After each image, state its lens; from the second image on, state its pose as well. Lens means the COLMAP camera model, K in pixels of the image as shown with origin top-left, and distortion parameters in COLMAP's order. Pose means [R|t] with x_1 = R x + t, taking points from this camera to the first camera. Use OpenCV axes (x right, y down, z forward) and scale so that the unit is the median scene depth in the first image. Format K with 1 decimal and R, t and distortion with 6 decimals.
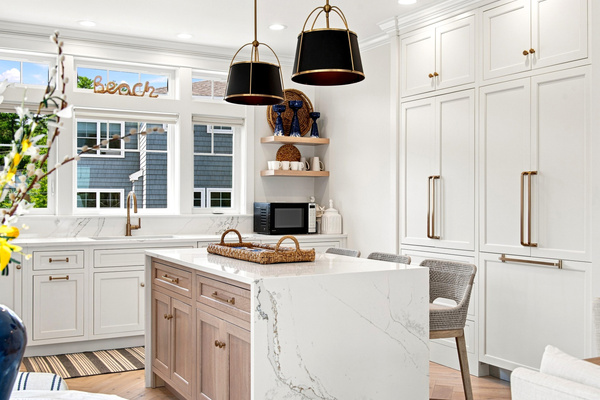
lens RADIAL K [[642.2, 0, 300.0], [0, 642.2, 200.0], [0, 0, 1]] dist [-0.010445, -0.002359]
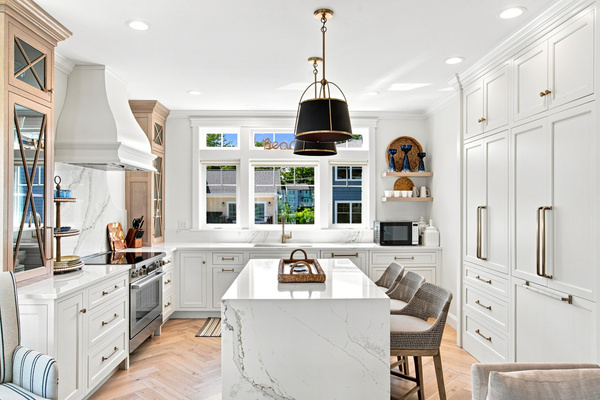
lens RADIAL K [[416.5, 0, 300.2], [0, 416.5, 204.2], [0, 0, 1]] dist [-0.064586, 0.086128]
pose [[0.887272, -0.001988, -0.461243, 0.227768], [0.001068, 0.999997, -0.002256, -0.034359], [0.461246, 0.001510, 0.887271, 0.155567]]
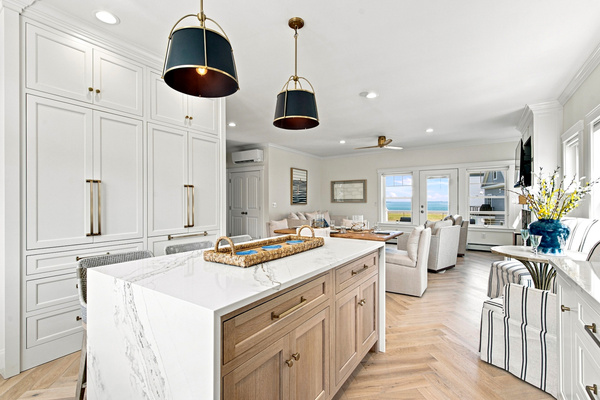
lens RADIAL K [[275.0, 0, 297.9], [0, 275.0, 199.7], [0, 0, 1]] dist [0.001864, 0.000008]
pose [[-0.449759, -0.003340, 0.893144, -0.334523], [-0.003944, 0.999991, 0.001754, -0.004551], [-0.893141, -0.002734, -0.449767, 0.782716]]
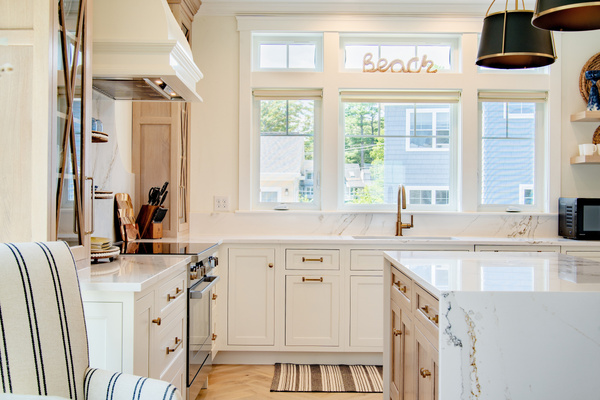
lens RADIAL K [[730.3, 0, 300.0], [0, 730.3, 200.0], [0, 0, 1]] dist [-0.005994, -0.009354]
pose [[0.873055, 0.005490, -0.487591, 0.097883], [-0.005692, 0.999983, 0.001068, 0.007957], [0.487588, 0.001843, 0.873072, 0.083972]]
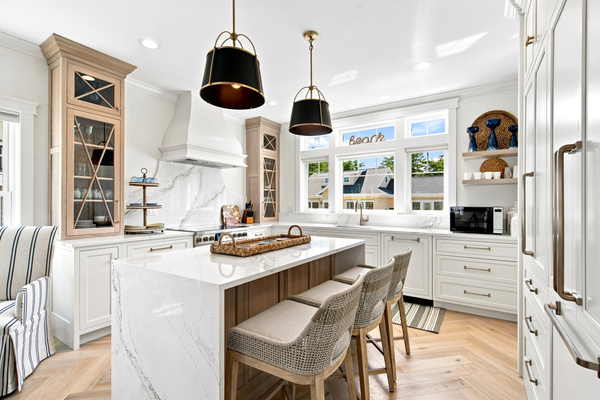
lens RADIAL K [[280.4, 0, 300.3], [0, 280.4, 204.6], [0, 0, 1]] dist [0.001469, 0.000038]
pose [[0.469131, -0.000478, -0.883129, 0.327021], [-0.000127, 1.000000, -0.000608, 0.000762], [0.883129, 0.000398, 0.469131, 0.526347]]
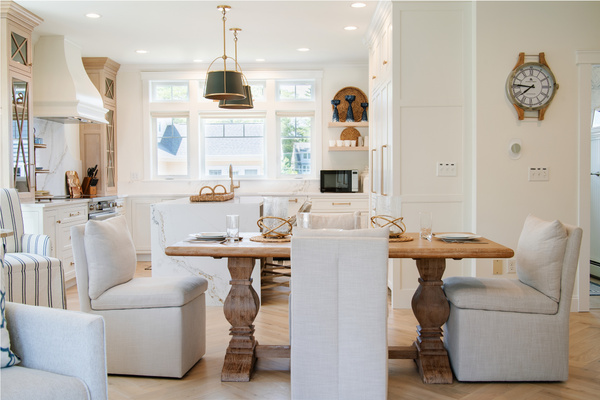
lens RADIAL K [[624.1, 0, 300.0], [0, 624.1, 200.0], [0, 0, 1]] dist [-0.008279, -0.013721]
pose [[0.868376, 0.011721, -0.495768, 0.653296], [0.008588, 0.999215, 0.038666, 0.017687], [0.495832, -0.037834, 0.867594, -0.243567]]
